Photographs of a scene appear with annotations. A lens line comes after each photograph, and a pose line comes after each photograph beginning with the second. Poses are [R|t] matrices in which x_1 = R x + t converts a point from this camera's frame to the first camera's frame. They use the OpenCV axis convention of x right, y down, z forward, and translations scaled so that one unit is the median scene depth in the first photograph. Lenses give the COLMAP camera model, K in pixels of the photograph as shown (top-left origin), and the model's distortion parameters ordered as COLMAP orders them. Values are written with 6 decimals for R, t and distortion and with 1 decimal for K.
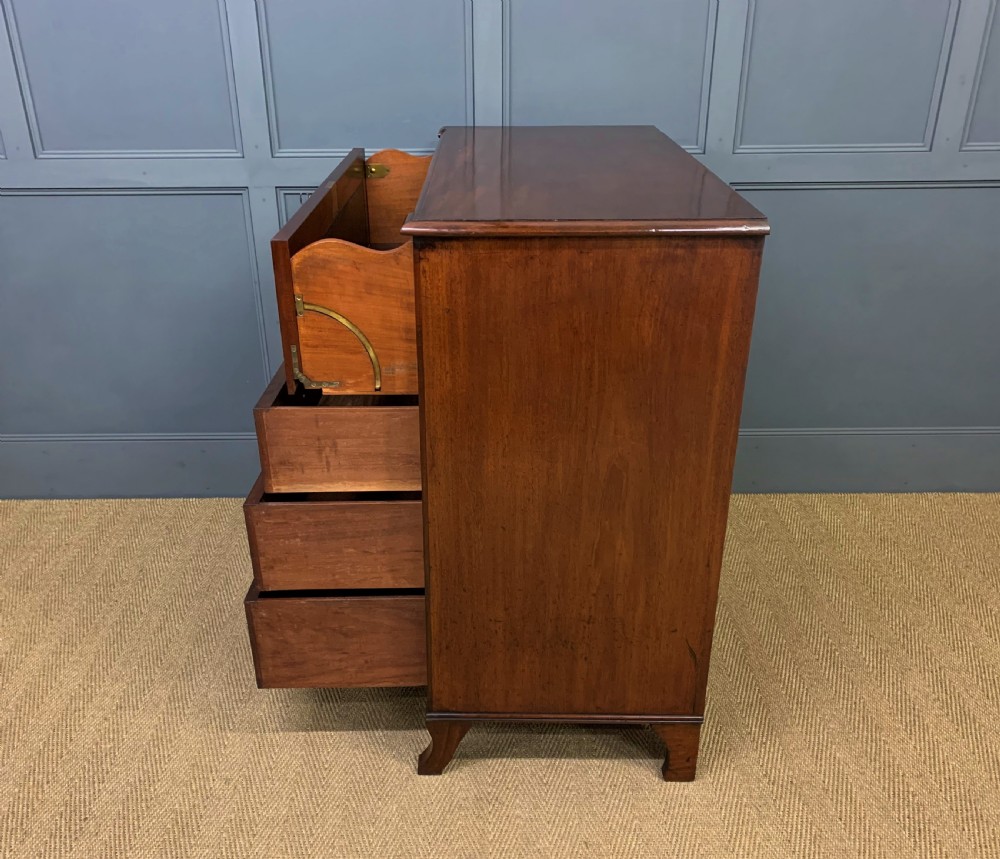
lens RADIAL K [[925.1, 0, 489.4], [0, 925.1, 457.5], [0, 0, 1]] dist [0.012363, -0.001175]
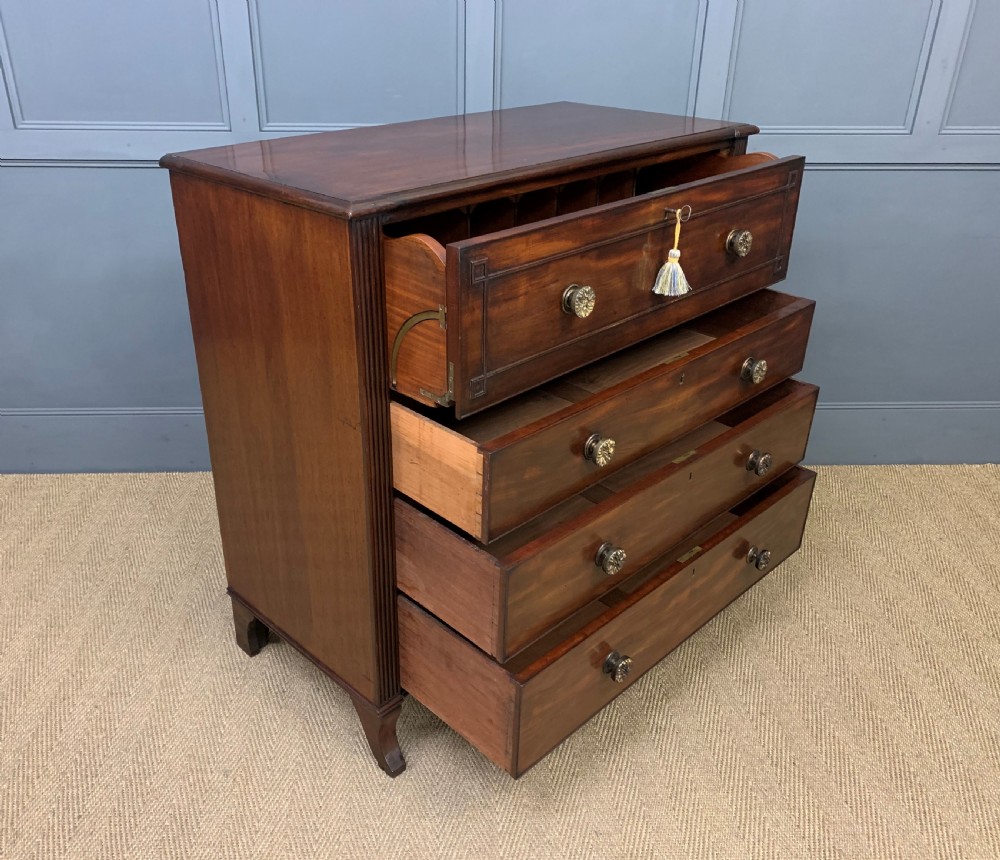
lens RADIAL K [[868.1, 0, 476.8], [0, 868.1, 426.8], [0, 0, 1]] dist [0.008886, 0.002173]
pose [[0.999039, -0.000845, 0.043813, -0.056336], [0.000248, 0.999907, 0.013641, -0.026572], [-0.043820, -0.013617, 0.998947, 0.075393]]
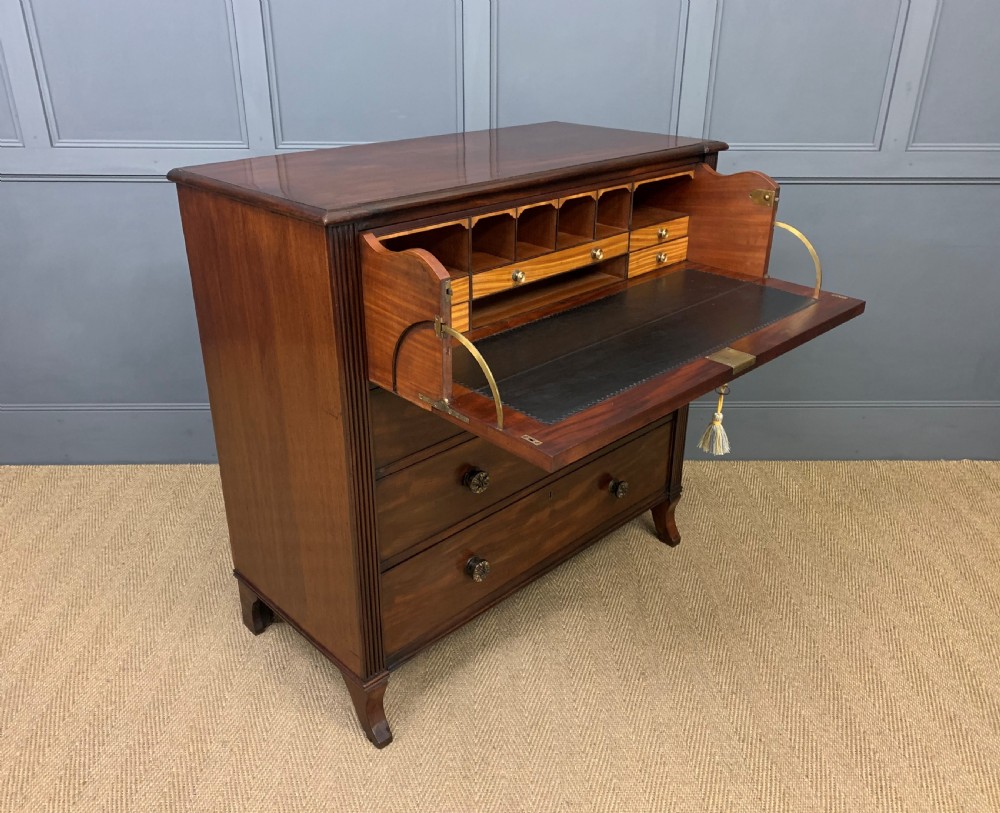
lens RADIAL K [[821.1, 0, 499.8], [0, 821.1, 402.7], [0, 0, 1]] dist [0.011024, -0.001428]
pose [[0.999589, 0.003959, 0.028397, -0.000694], [-0.003471, 0.999846, -0.017202, -0.017842], [-0.028461, 0.017097, 0.999449, 0.057797]]
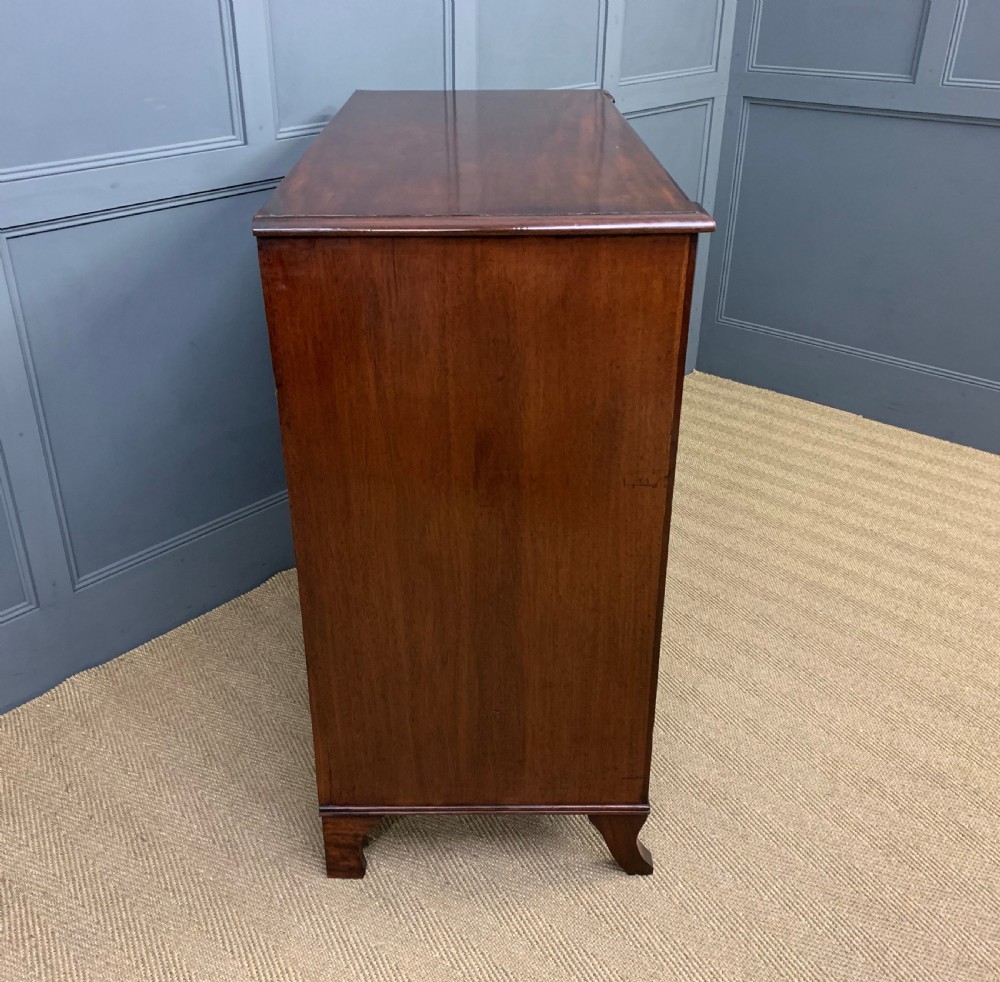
lens RADIAL K [[1019.6, 0, 455.5], [0, 1019.6, 492.2], [0, 0, 1]] dist [0.006221, 0.003484]
pose [[0.689535, -0.341119, 0.638889, -0.679405], [0.320158, 0.934831, 0.153592, -0.165783], [-0.649646, 0.098639, 0.753811, 0.355868]]
